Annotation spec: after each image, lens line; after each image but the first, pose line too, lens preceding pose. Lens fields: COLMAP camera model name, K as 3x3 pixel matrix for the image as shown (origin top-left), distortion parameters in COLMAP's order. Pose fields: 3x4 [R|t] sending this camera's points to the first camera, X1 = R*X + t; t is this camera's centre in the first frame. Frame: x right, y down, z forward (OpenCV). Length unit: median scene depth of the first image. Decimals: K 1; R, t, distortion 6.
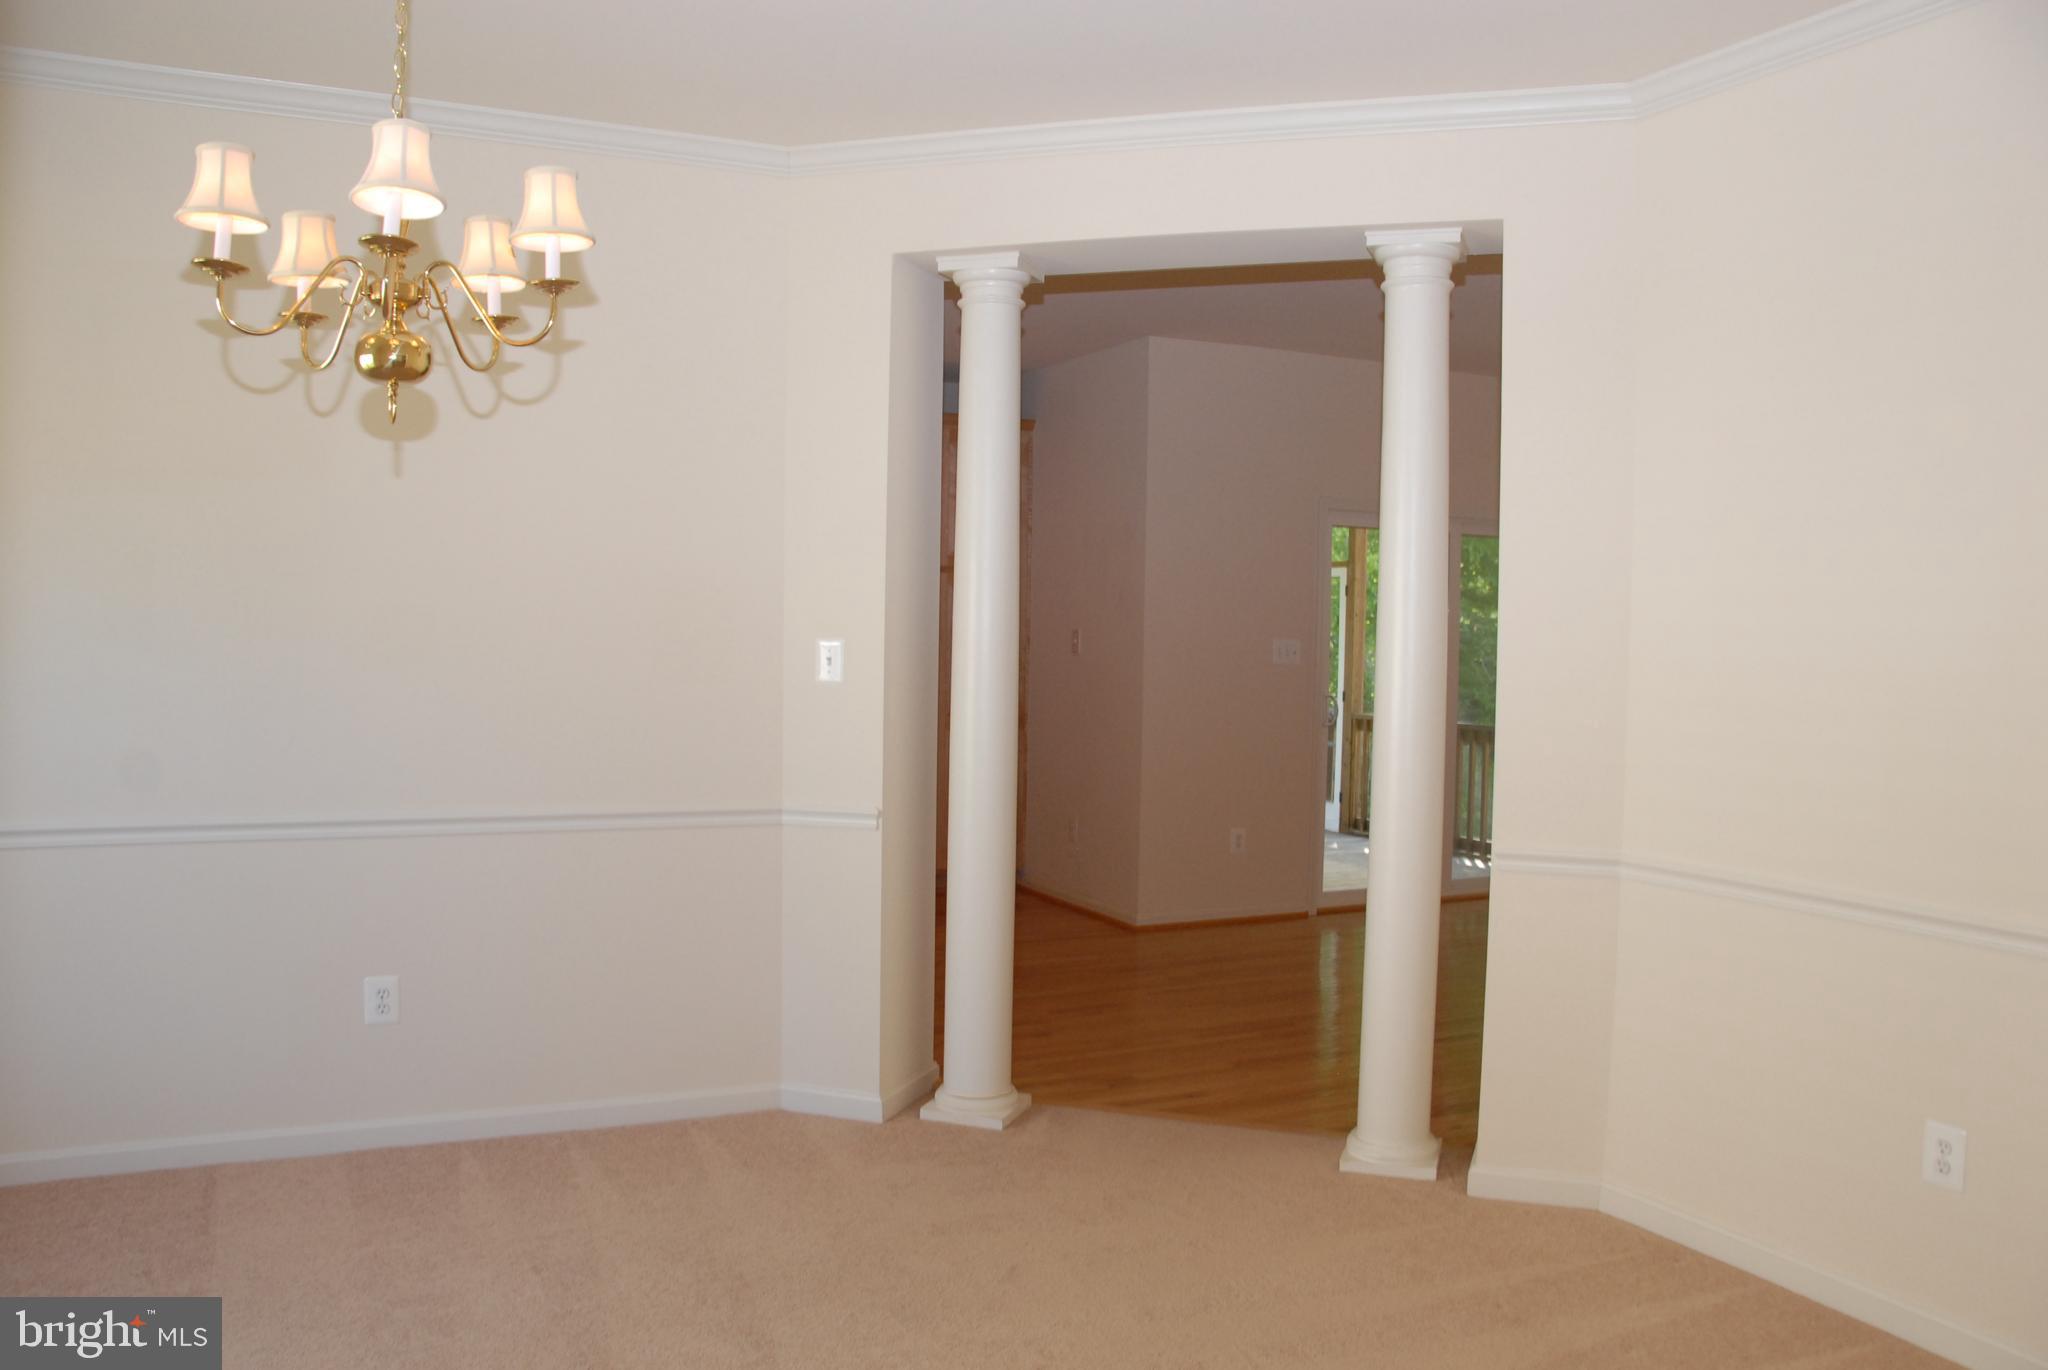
lens RADIAL K [[1597.7, 0, 1022.9], [0, 1597.7, 696.0], [0, 0, 1]] dist [-0.176979, 0.106965]
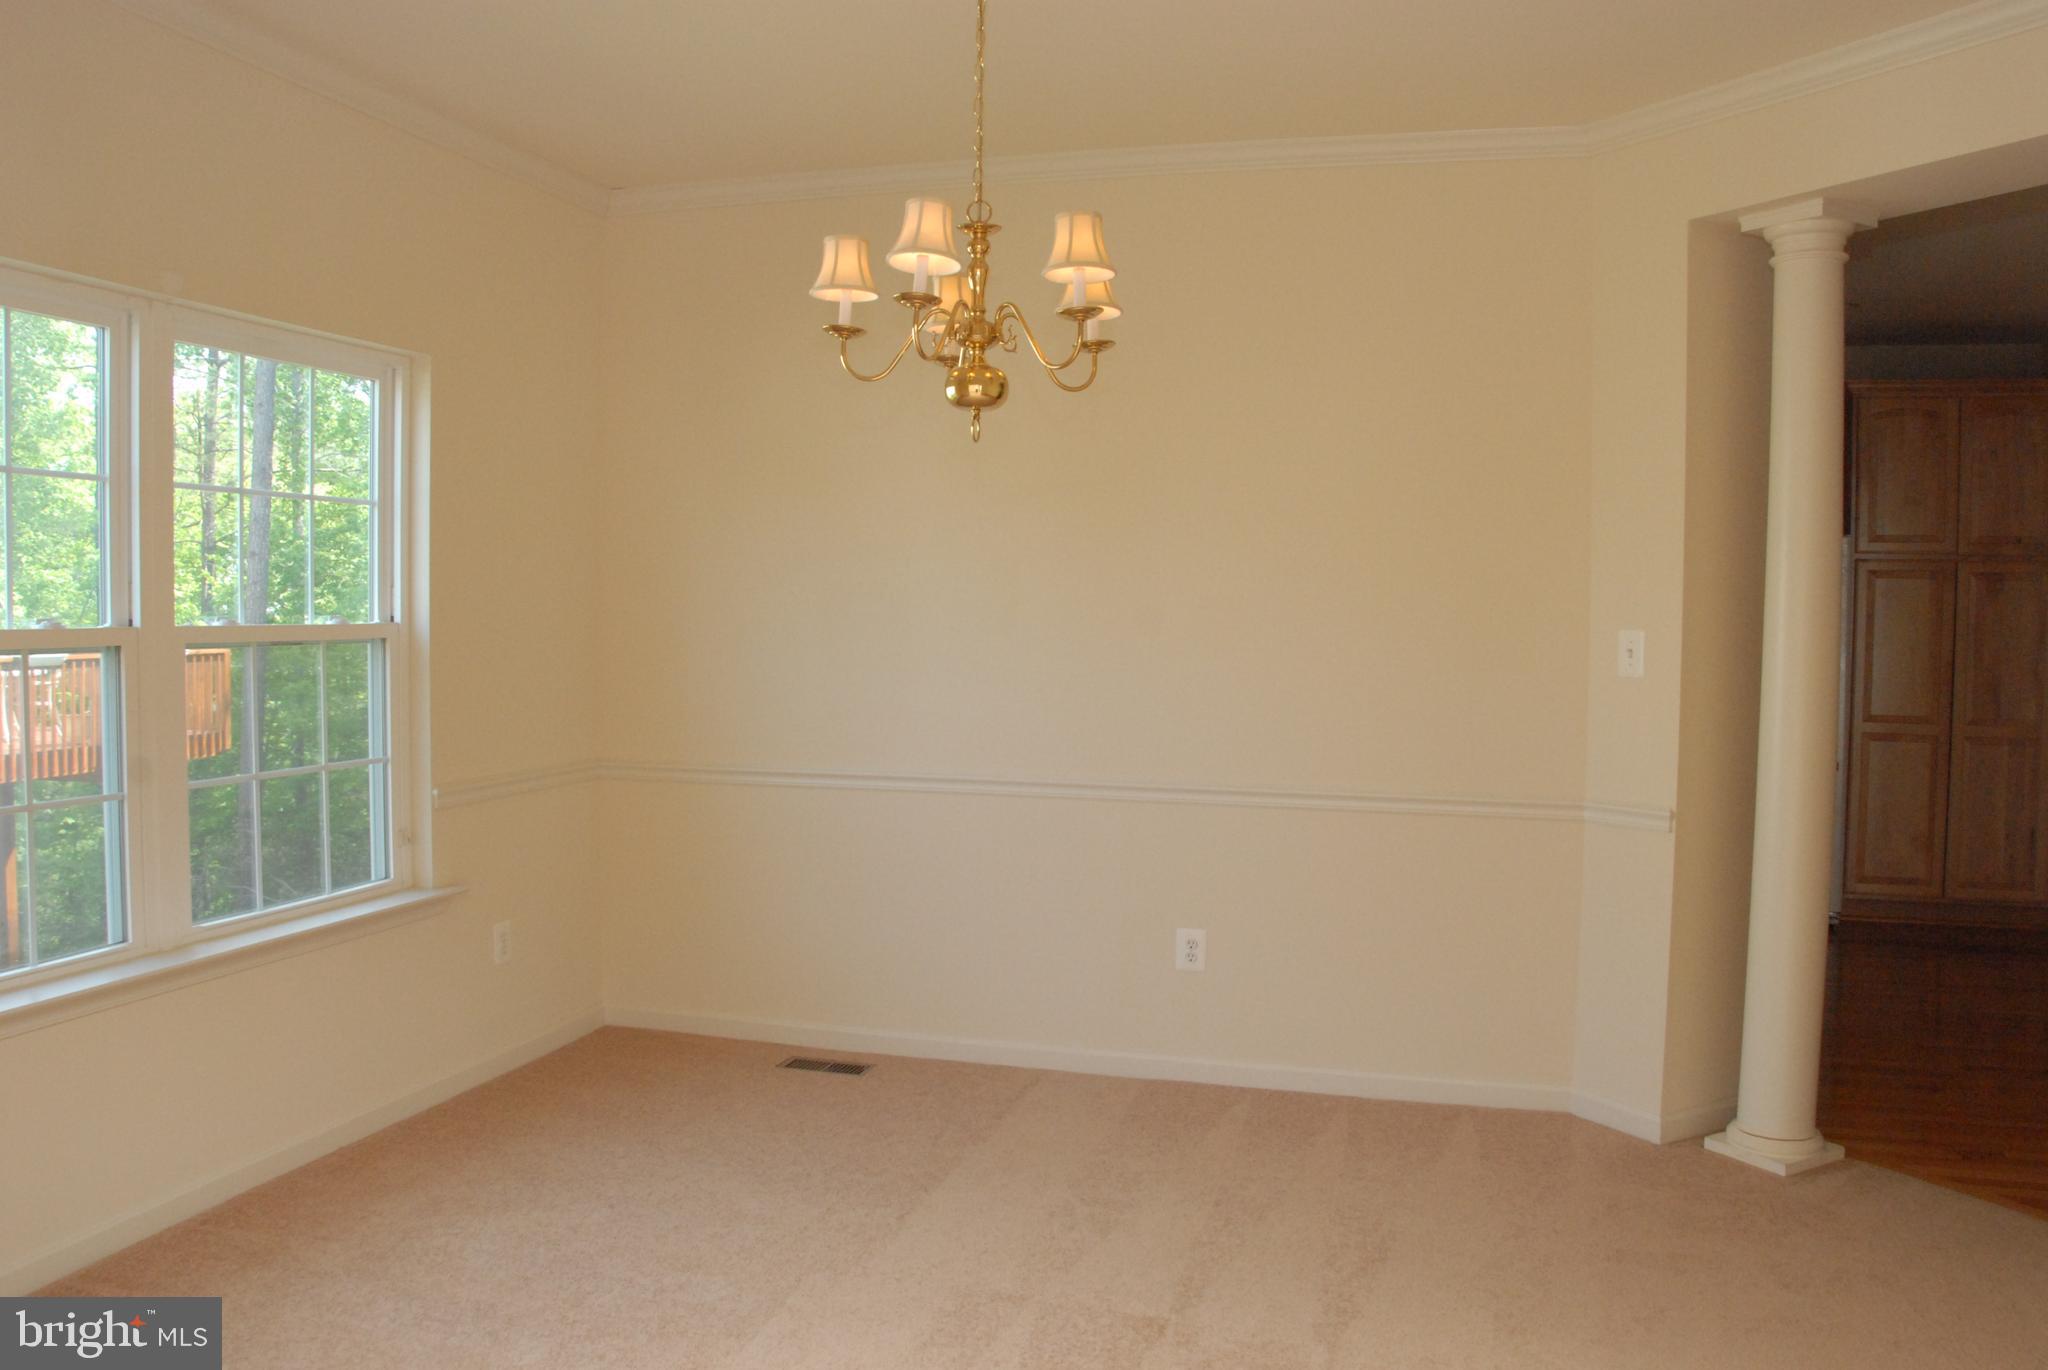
lens RADIAL K [[1598.9, 0, 1024.0], [0, 1598.9, 685.0], [0, 0, 1]] dist [-0.174061, 0.119549]
pose [[0.737861, 0.022729, -0.674569, 0.248247], [-0.027831, 0.999607, 0.003239, 0.004354], [0.674378, 0.016384, 0.738204, 0.061979]]
